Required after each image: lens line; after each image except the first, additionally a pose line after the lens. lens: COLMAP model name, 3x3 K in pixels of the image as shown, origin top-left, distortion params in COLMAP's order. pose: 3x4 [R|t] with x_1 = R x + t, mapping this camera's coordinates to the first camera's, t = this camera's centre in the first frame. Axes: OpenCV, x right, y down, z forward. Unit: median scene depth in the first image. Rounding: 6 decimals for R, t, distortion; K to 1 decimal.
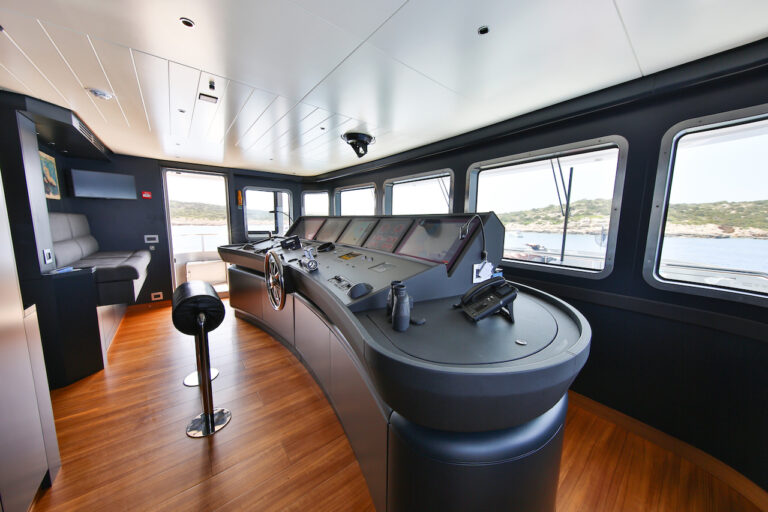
lens RADIAL K [[255.3, 0, 385.8], [0, 255.3, 253.5], [0, 0, 1]] dist [-0.000381, -0.000091]
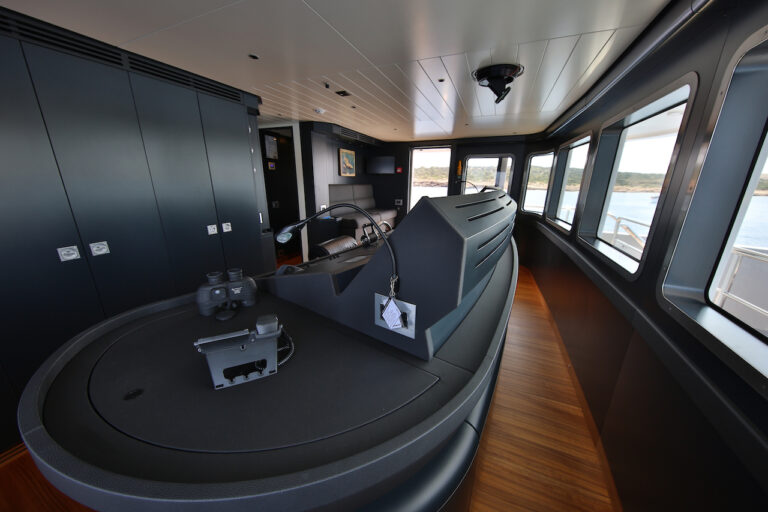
lens RADIAL K [[255.3, 0, 385.8], [0, 255.3, 253.5], [0, 0, 1]] dist [-0.000381, -0.000091]
pose [[0.452306, 0.238372, -0.859417, 0.253565], [-0.118376, 0.971140, 0.207060, -0.051796], [0.883972, 0.008080, 0.467470, 0.228708]]
